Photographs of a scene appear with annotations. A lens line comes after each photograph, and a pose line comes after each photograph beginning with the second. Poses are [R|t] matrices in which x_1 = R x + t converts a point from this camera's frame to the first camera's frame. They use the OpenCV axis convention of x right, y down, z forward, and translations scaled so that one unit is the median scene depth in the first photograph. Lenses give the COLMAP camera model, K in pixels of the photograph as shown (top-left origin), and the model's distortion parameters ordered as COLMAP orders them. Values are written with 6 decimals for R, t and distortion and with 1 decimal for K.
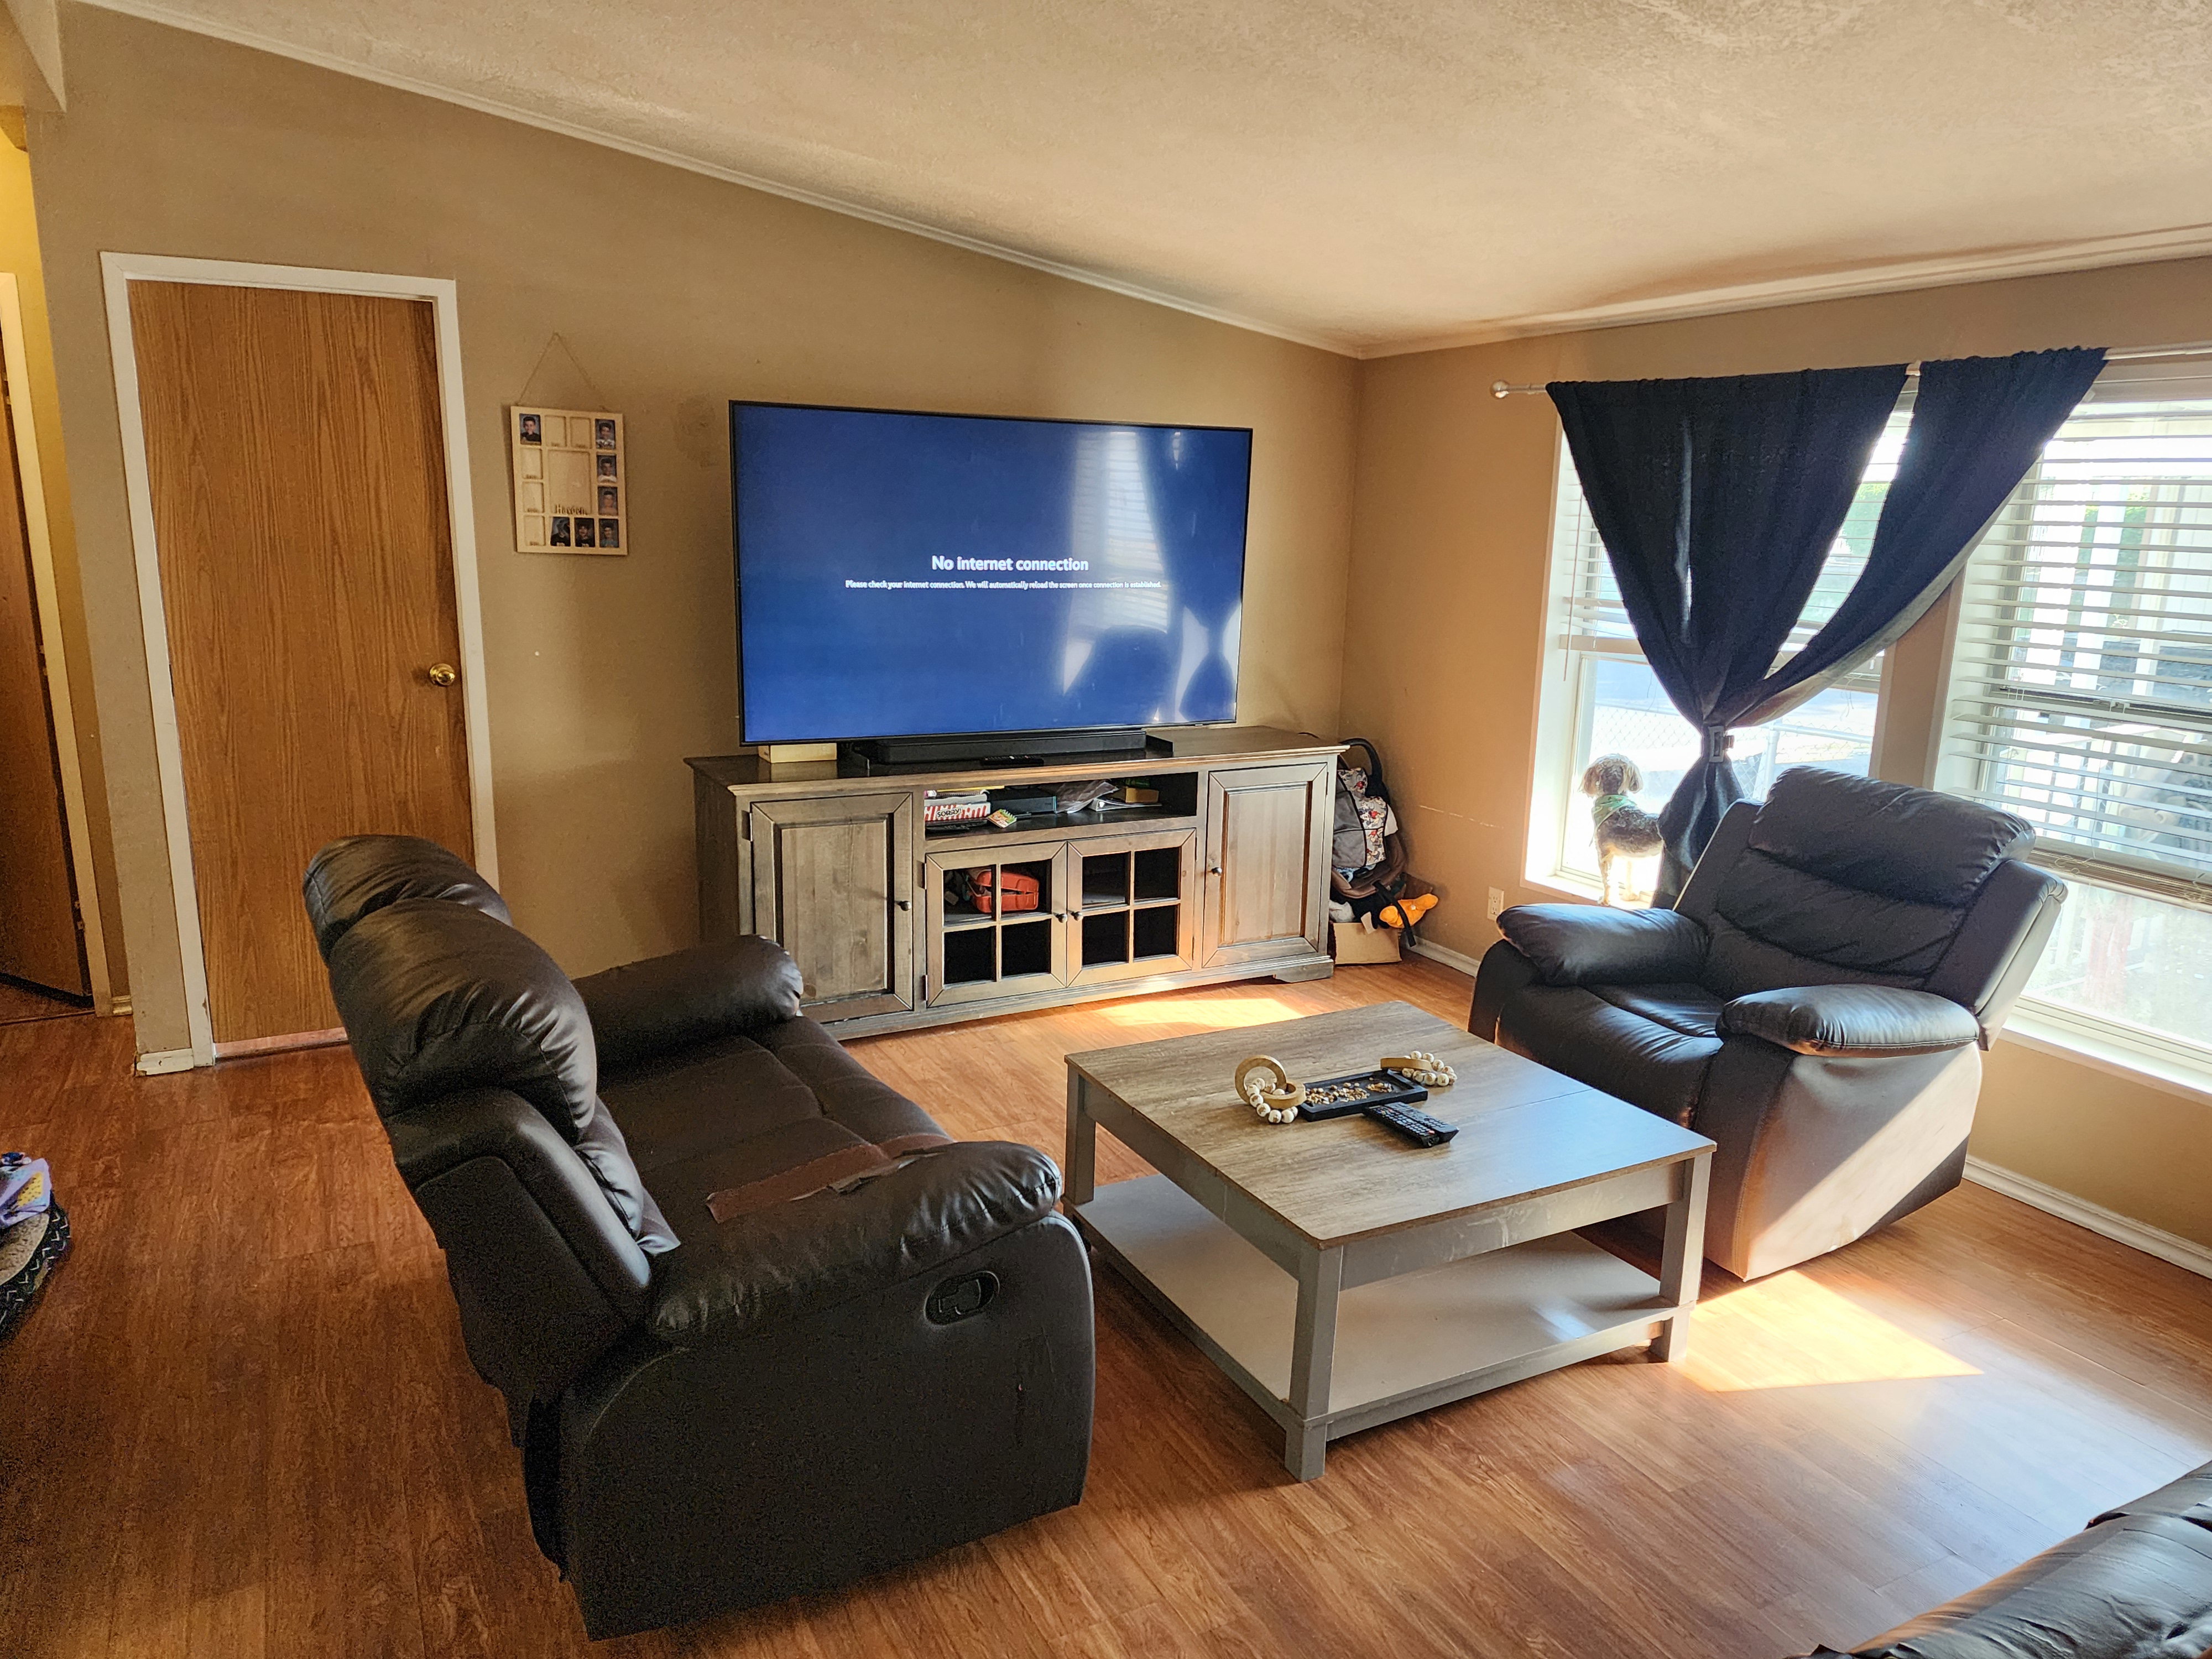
lens RADIAL K [[1498.4, 0, 1112.6], [0, 1498.4, 841.2], [0, 0, 1]] dist [-0.007637, -0.003709]
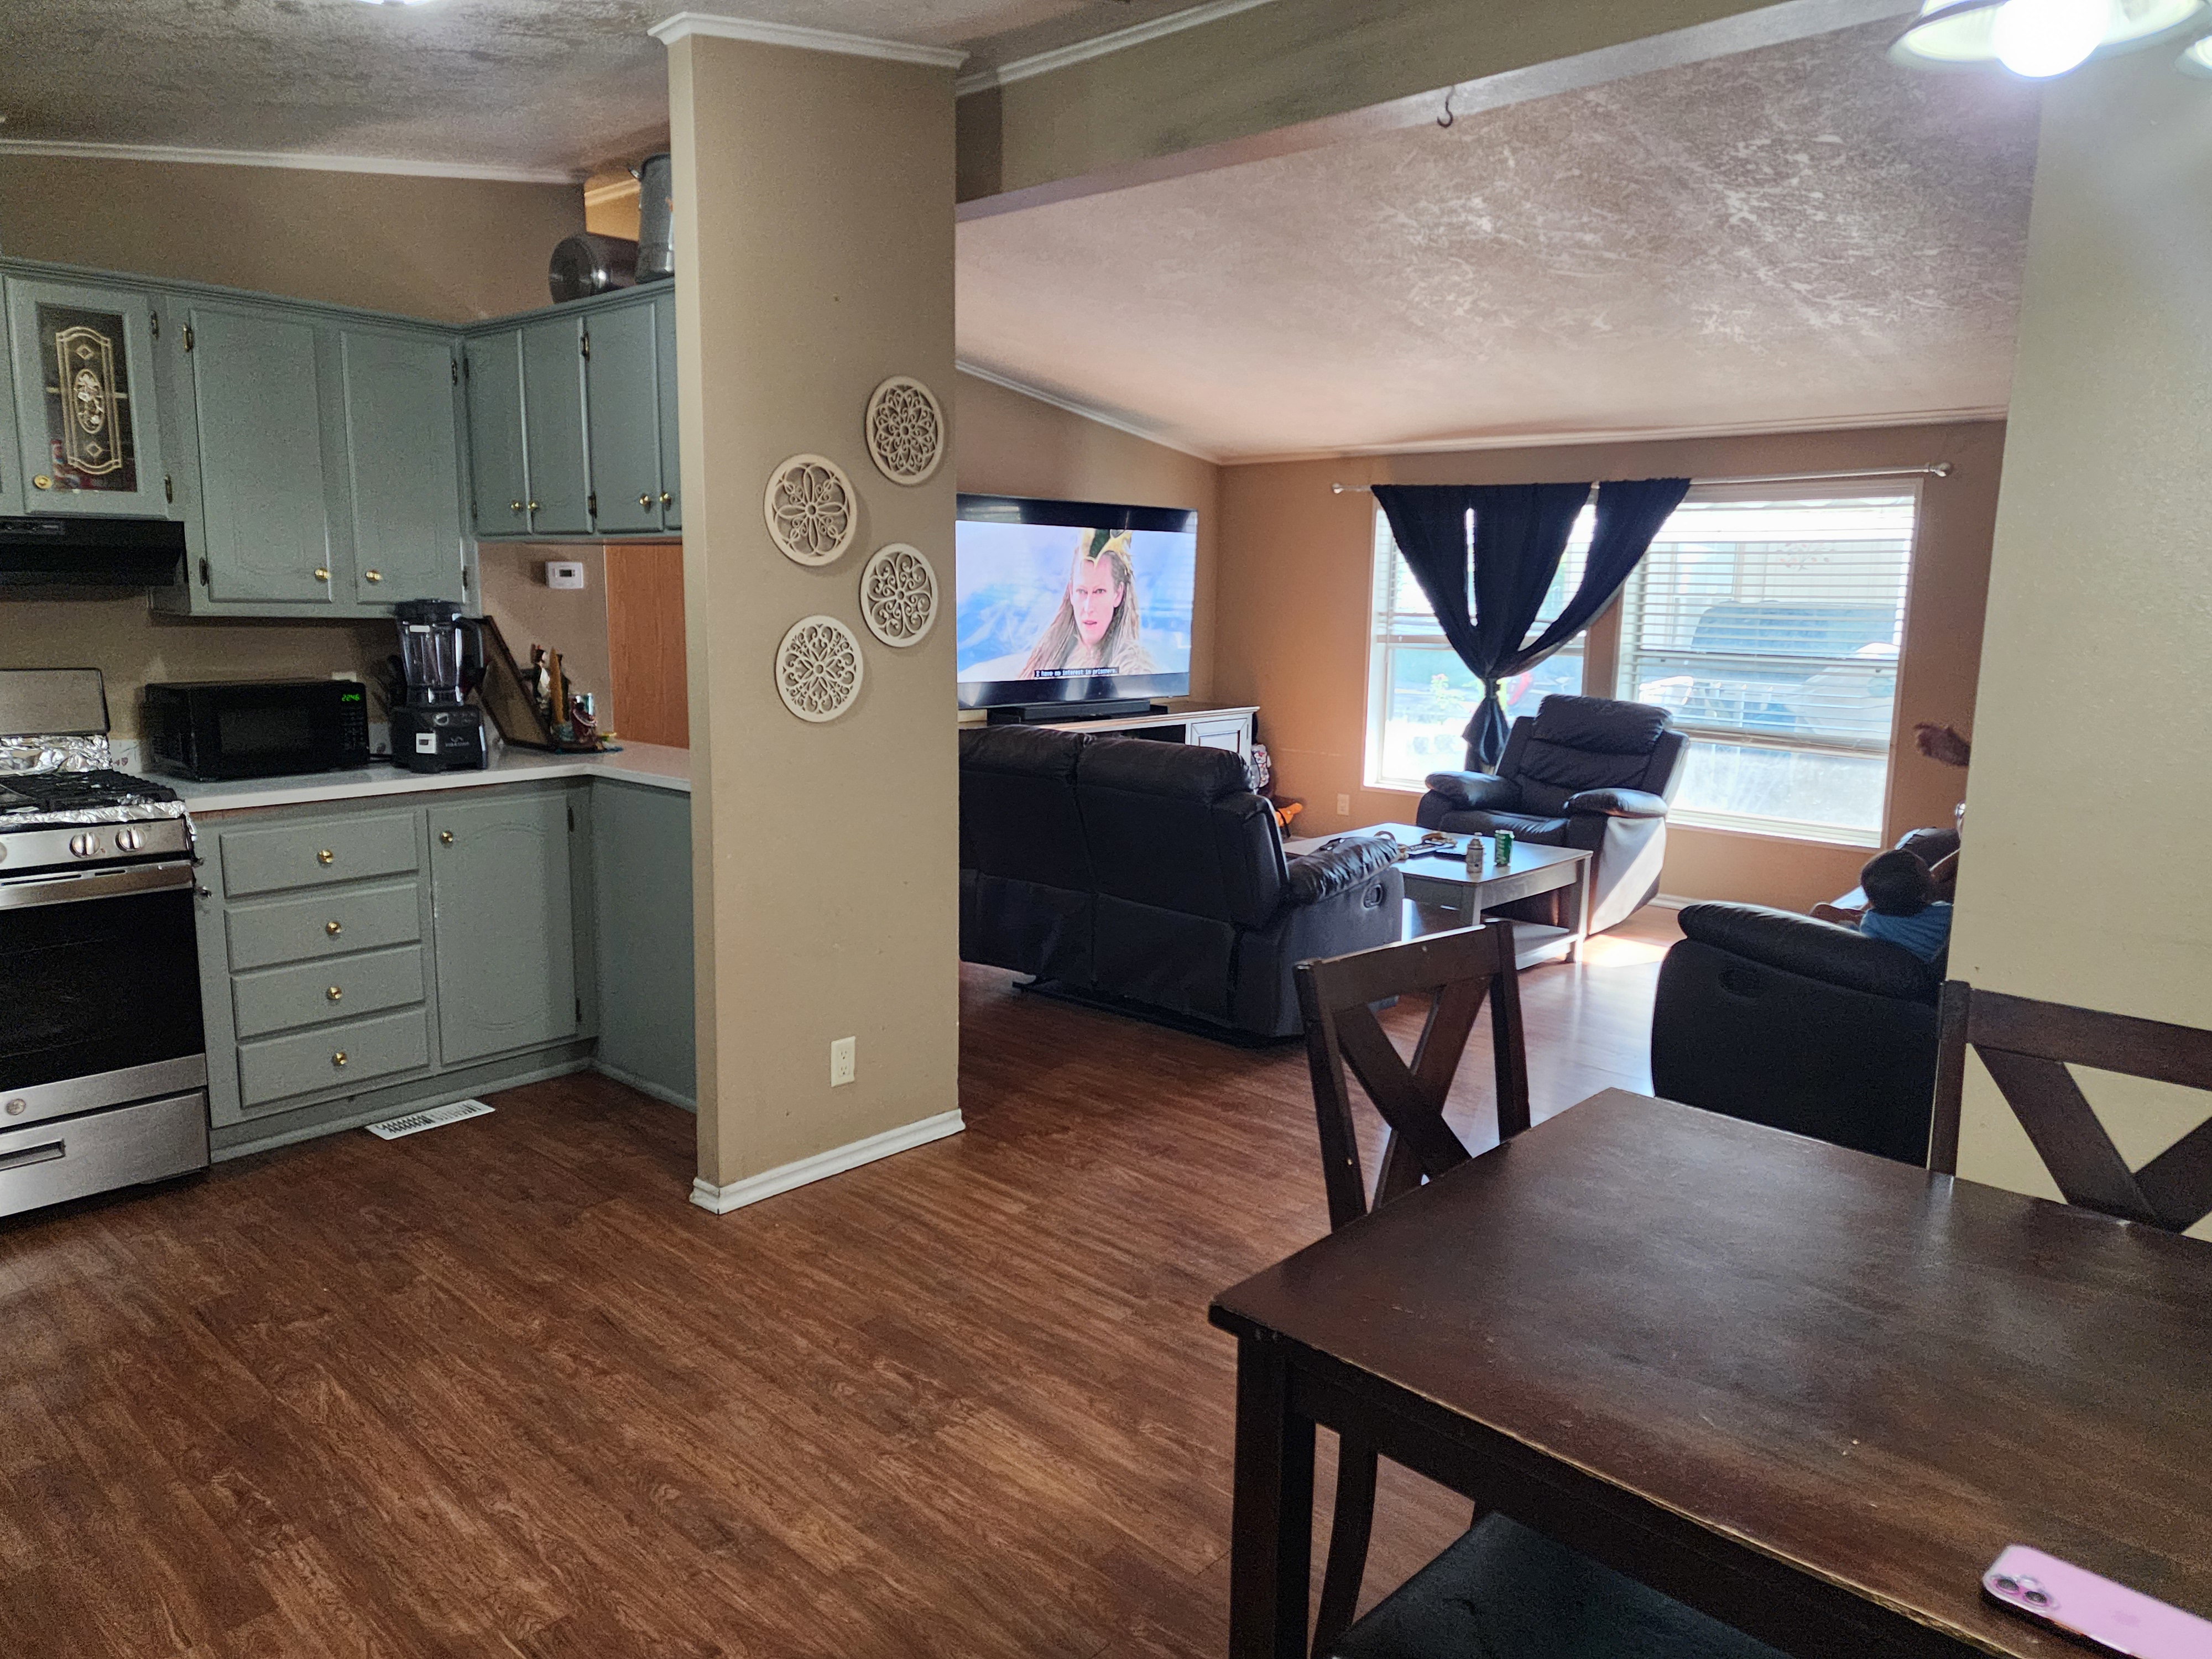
lens RADIAL K [[1498.4, 0, 1100.2], [0, 1498.4, 822.9], [0, 0, 1]] dist [-0.007637, -0.003709]
pose [[0.943569, -0.054954, 0.326584, -0.682211], [0.073879, 0.996214, -0.045818, 0.152935], [-0.322830, 0.067360, 0.944057, -0.560178]]
